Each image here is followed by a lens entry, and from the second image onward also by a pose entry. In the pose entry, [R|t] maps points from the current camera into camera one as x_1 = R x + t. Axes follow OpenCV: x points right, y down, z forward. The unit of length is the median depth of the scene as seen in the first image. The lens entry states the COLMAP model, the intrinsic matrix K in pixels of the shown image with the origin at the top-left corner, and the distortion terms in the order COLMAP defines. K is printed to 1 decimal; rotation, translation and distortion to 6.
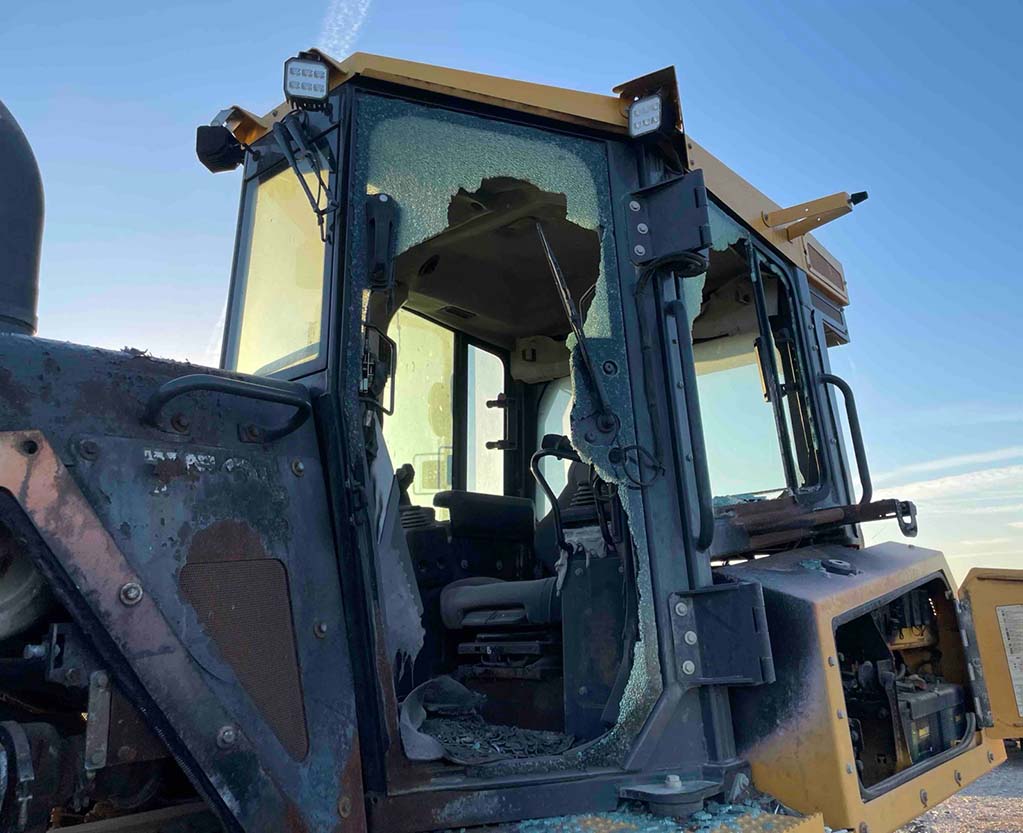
lens RADIAL K [[848.1, 0, 568.4], [0, 848.1, 427.0], [0, 0, 1]] dist [0.066085, -0.055000]
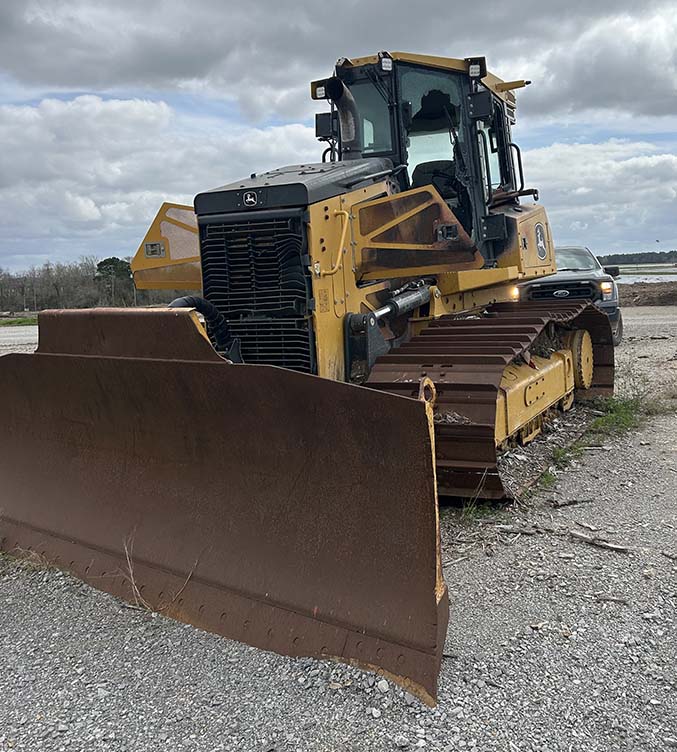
lens RADIAL K [[847.1, 0, 410.5], [0, 847.1, 331.4], [0, 0, 1]] dist [0.096619, 0.000000]
pose [[0.957731, -0.044659, 0.284176, -1.225844], [-0.036100, 0.961407, 0.272750, -0.317540], [-0.285390, -0.271480, 0.919158, -2.411700]]
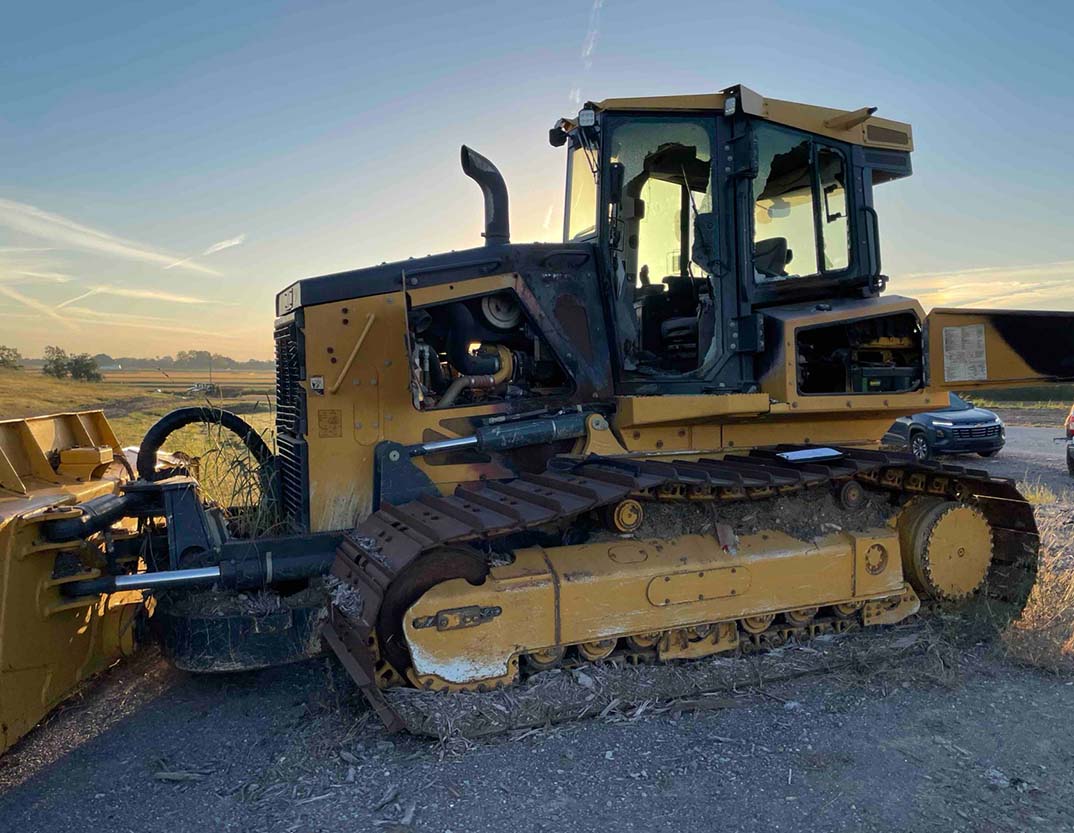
lens RADIAL K [[852.5, 0, 535.0], [0, 852.5, 437.2], [0, 0, 1]] dist [0.050157, -0.038994]
pose [[0.902776, 0.049757, -0.427224, 0.698330], [0.073311, 0.960950, 0.266833, -0.186715], [0.423818, -0.272211, 0.863875, -1.536917]]
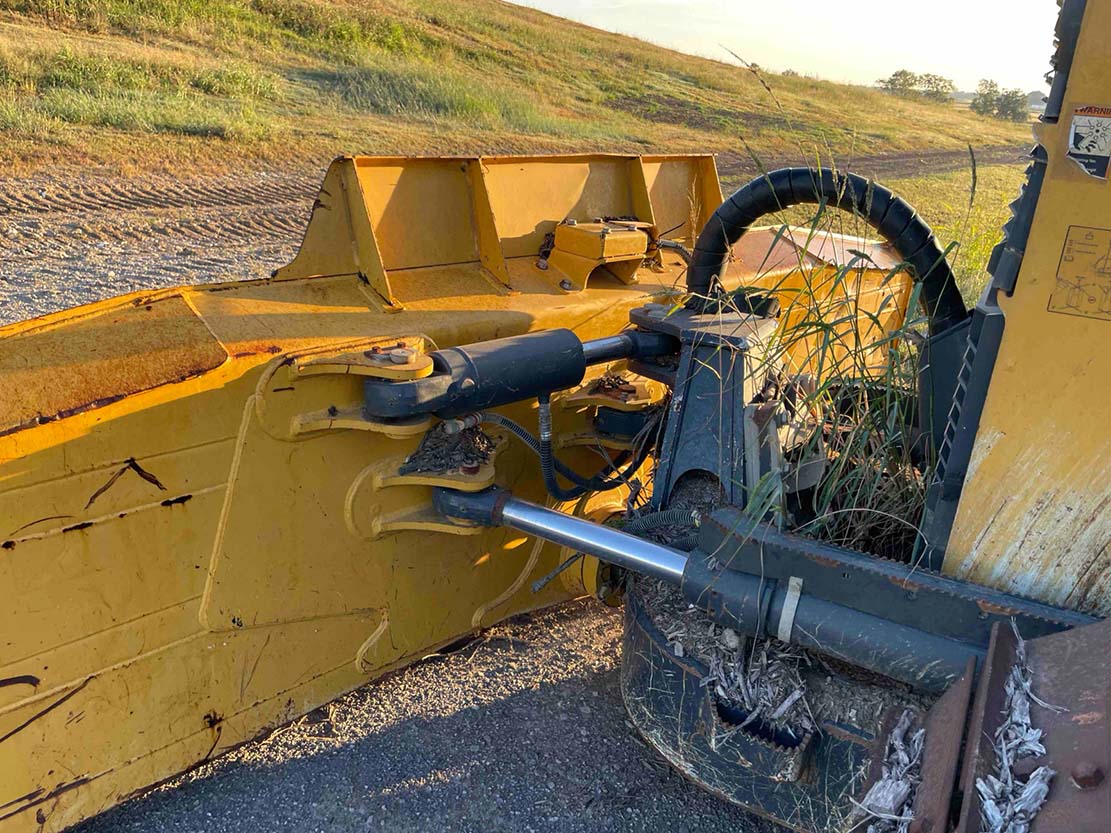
lens RADIAL K [[842.5, 0, 551.3], [0, 842.5, 416.4], [0, 0, 1]] dist [0.013471, -0.002538]
pose [[0.166880, 0.395159, -0.903328, -0.133273], [0.132524, 0.898872, 0.417692, 0.084478], [0.977030, -0.189417, 0.097636, -0.368880]]
